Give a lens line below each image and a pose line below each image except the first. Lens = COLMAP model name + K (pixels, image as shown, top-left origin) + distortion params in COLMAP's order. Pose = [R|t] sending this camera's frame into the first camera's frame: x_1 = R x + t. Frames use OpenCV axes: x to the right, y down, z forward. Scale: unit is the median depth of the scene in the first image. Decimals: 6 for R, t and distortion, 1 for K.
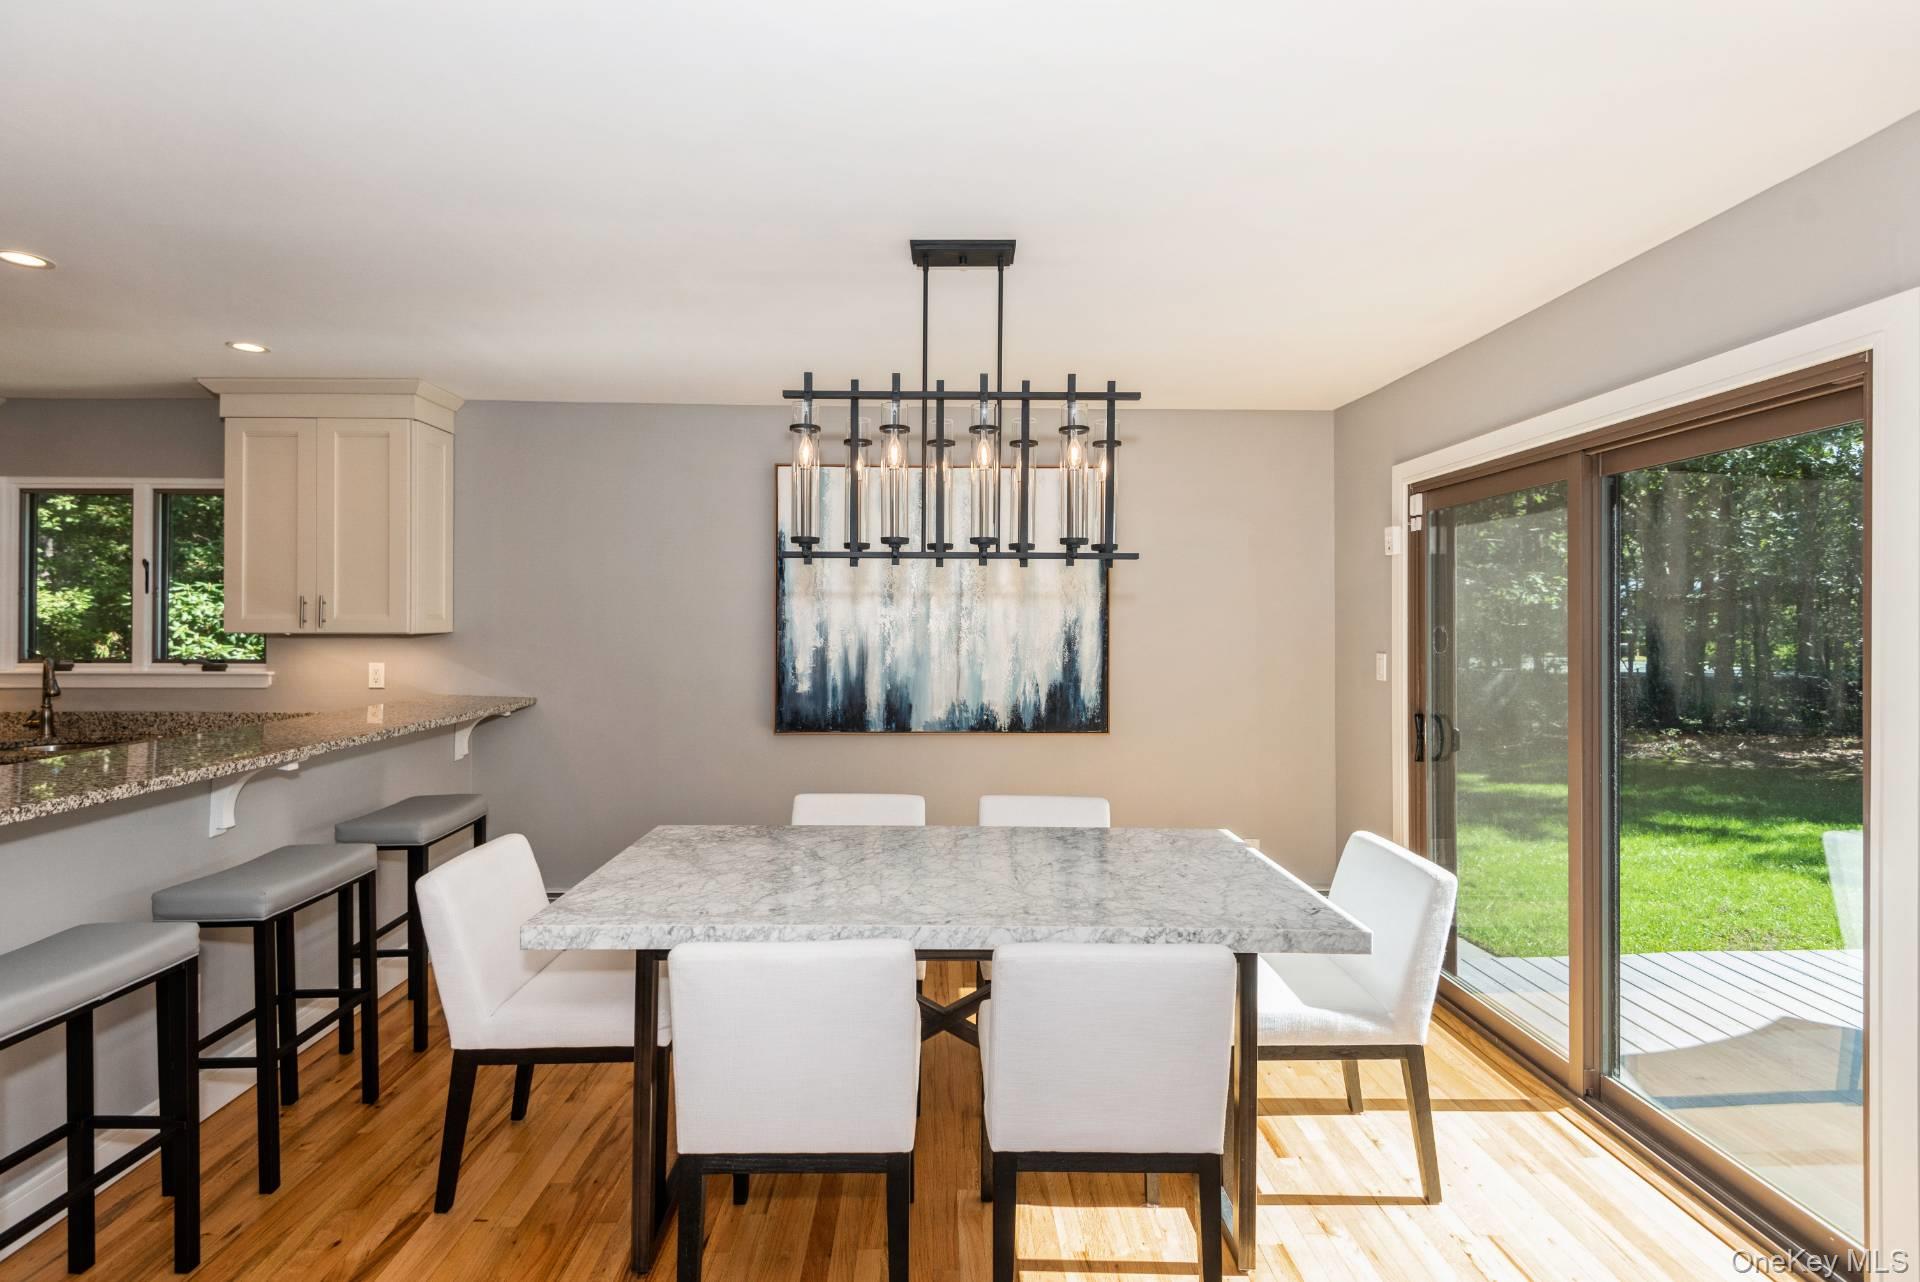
lens RADIAL K [[900.2, 0, 948.2], [0, 900.2, 624.5], [0, 0, 1]] dist [0.001029, -0.002417]
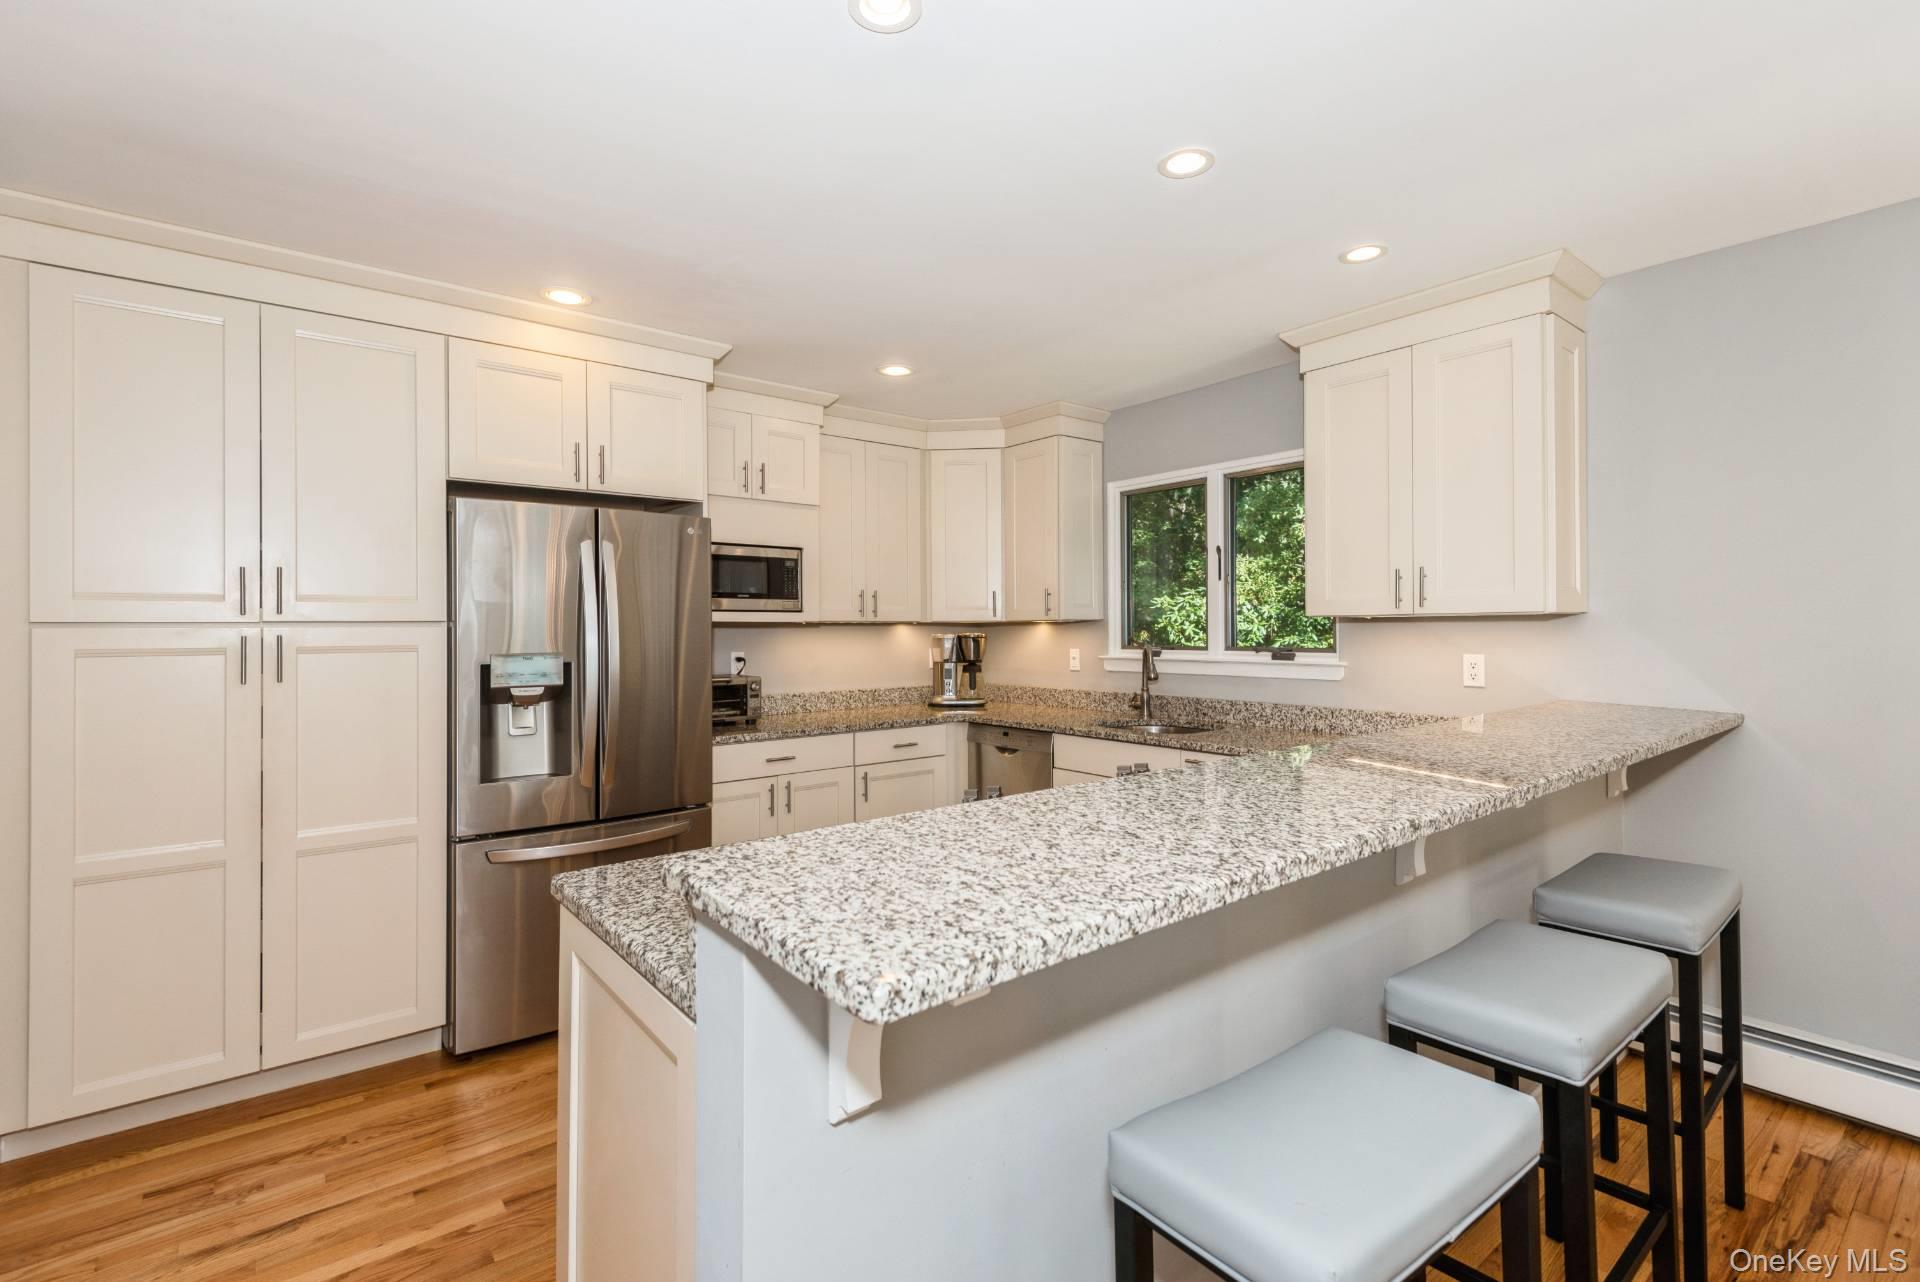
lens RADIAL K [[863.7, 0, 938.1], [0, 863.7, 632.5], [0, 0, 1]] dist [0.007686, -0.002104]
pose [[0.578590, -0.003729, -0.815610, -0.293433], [0.006818, 0.999977, 0.000264, 0.020536], [0.815590, -0.005714, 0.578602, 0.195004]]
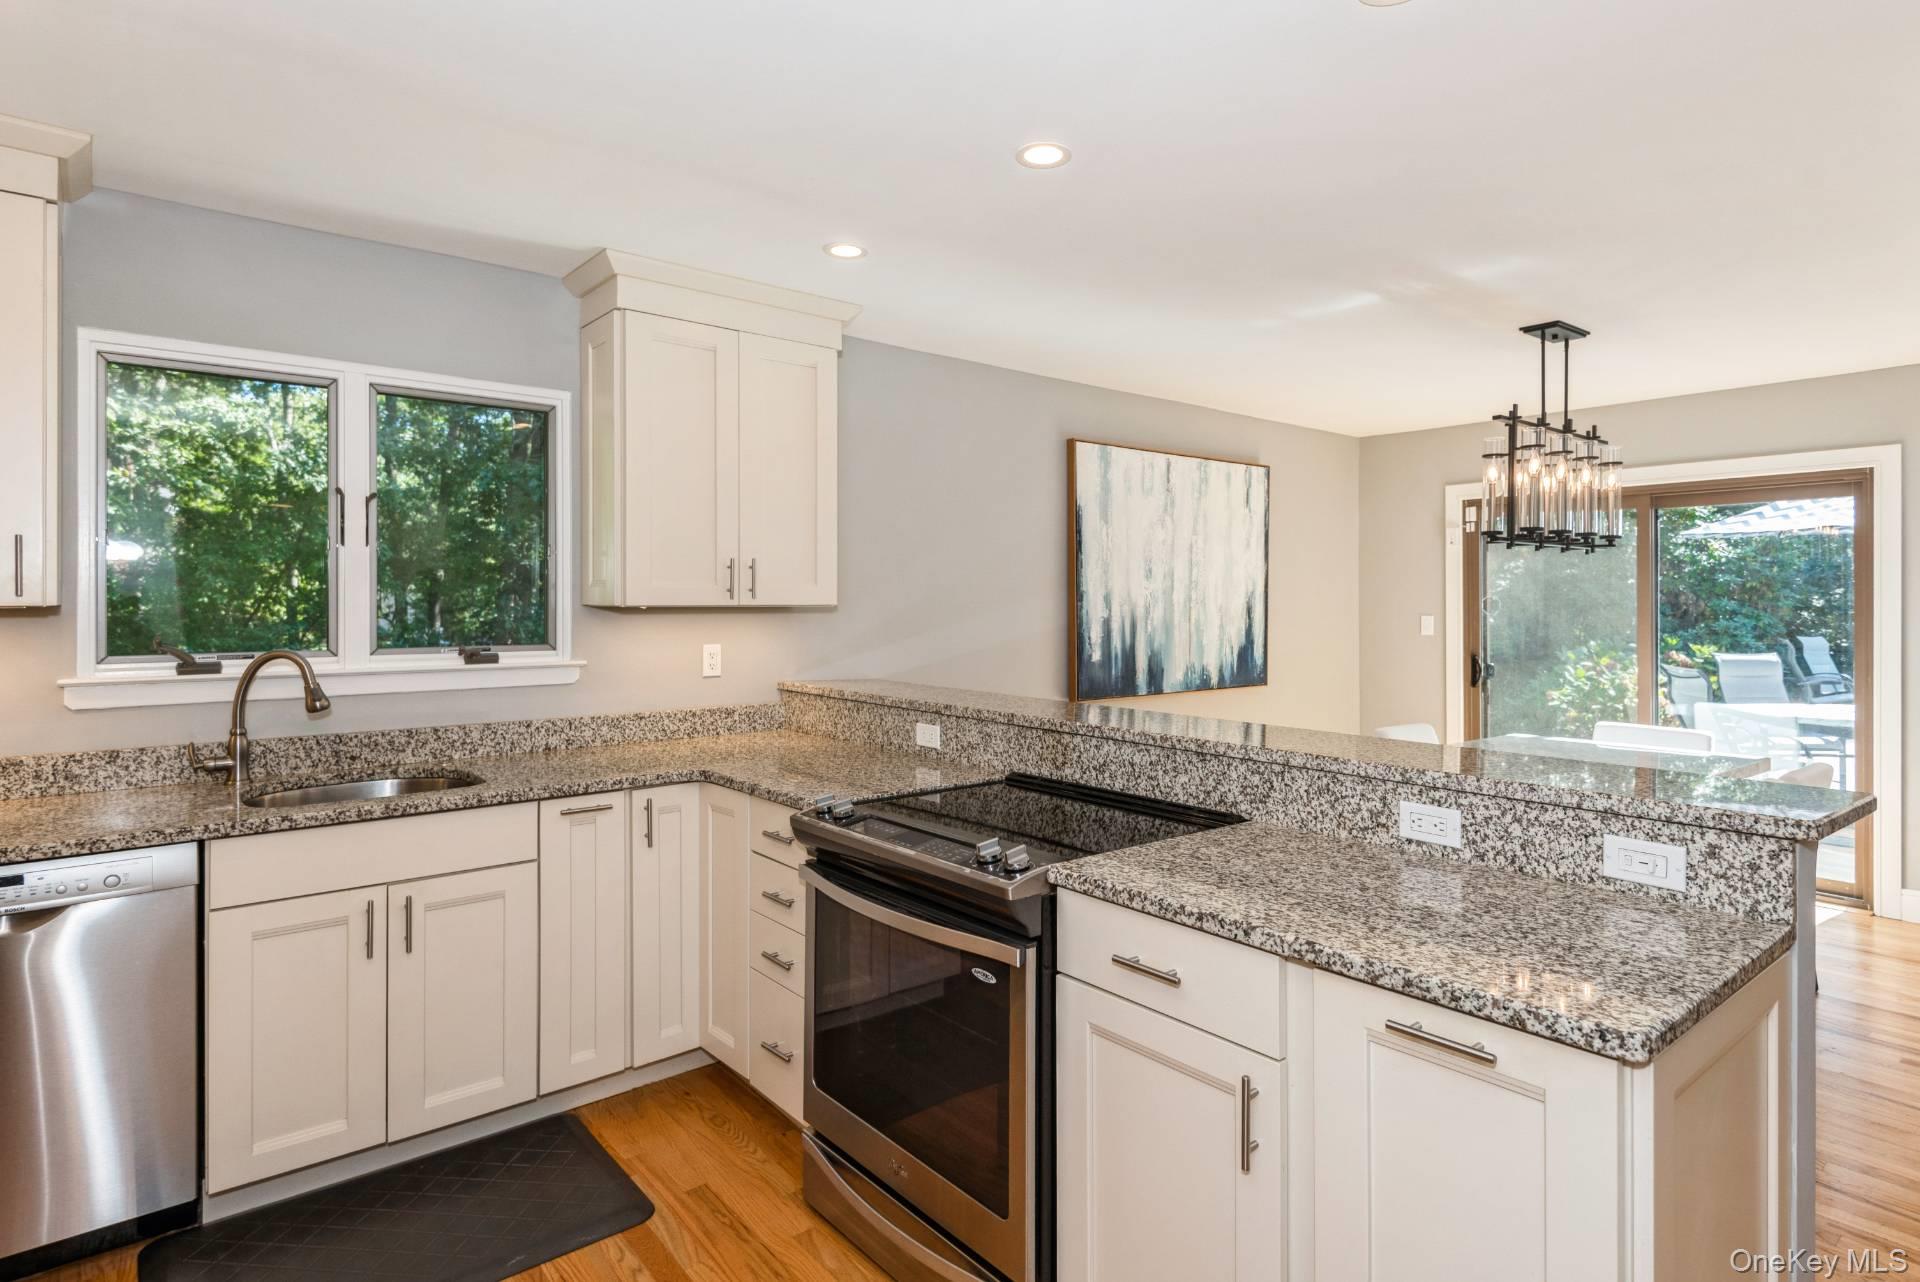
lens RADIAL K [[1005.1, 0, 960.9], [0, 1005.1, 608.1], [0, 0, 1]] dist [0.007495, -0.003626]
pose [[0.794233, -0.006428, 0.607580, -0.988174], [0.004687, 0.999979, 0.004454, 0.008128], [-0.607596, -0.000690, 0.794246, 0.174004]]
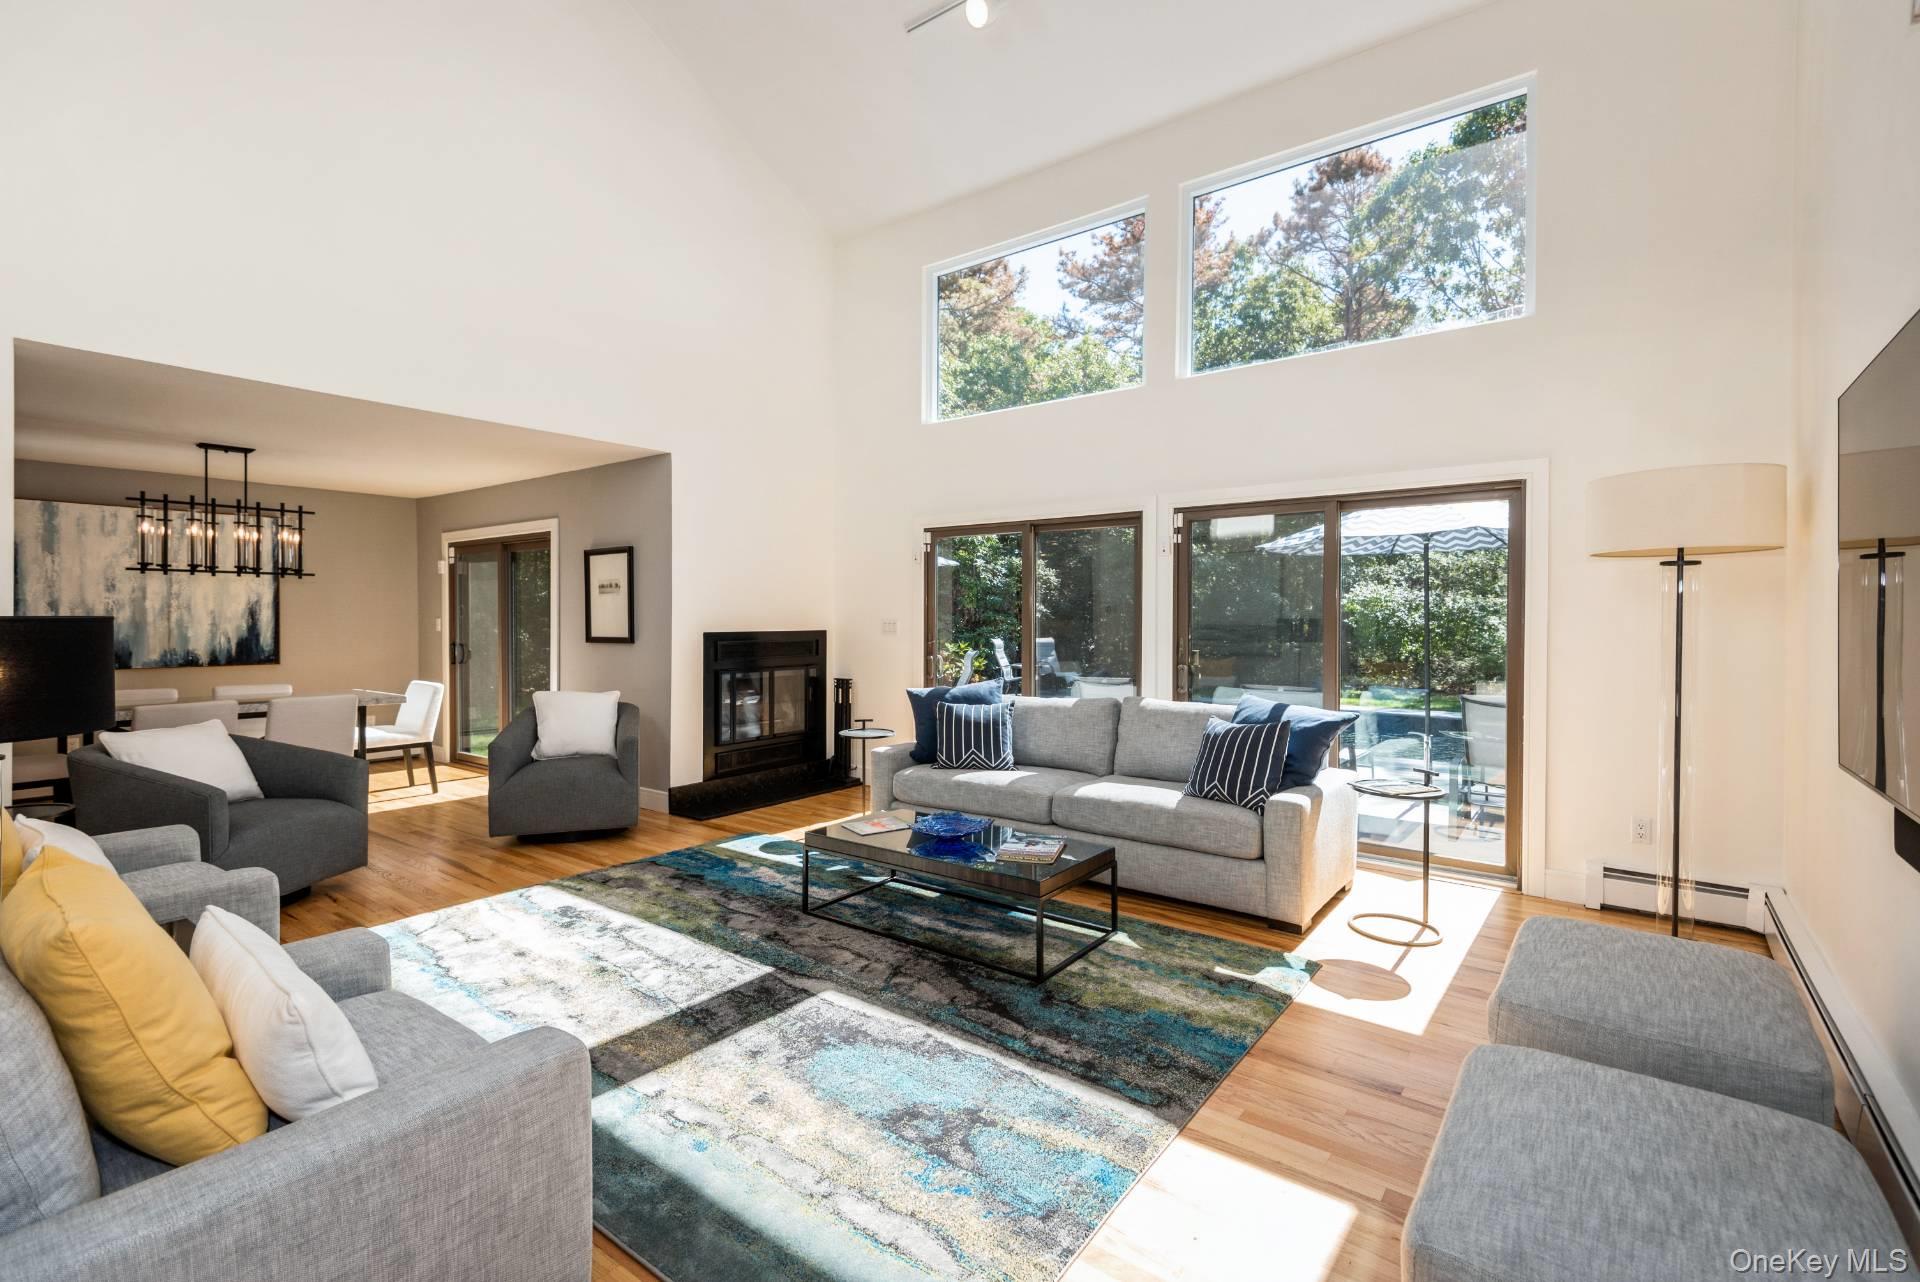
lens RADIAL K [[863.7, 0, 955.2], [0, 863.7, 623.6], [0, 0, 1]] dist [0.007686, -0.002104]
pose [[0.618938, -0.007583, 0.785403, -0.356521], [0.002782, 0.999968, 0.007462, 0.030146], [-0.785435, -0.002434, 0.618939, -1.171187]]
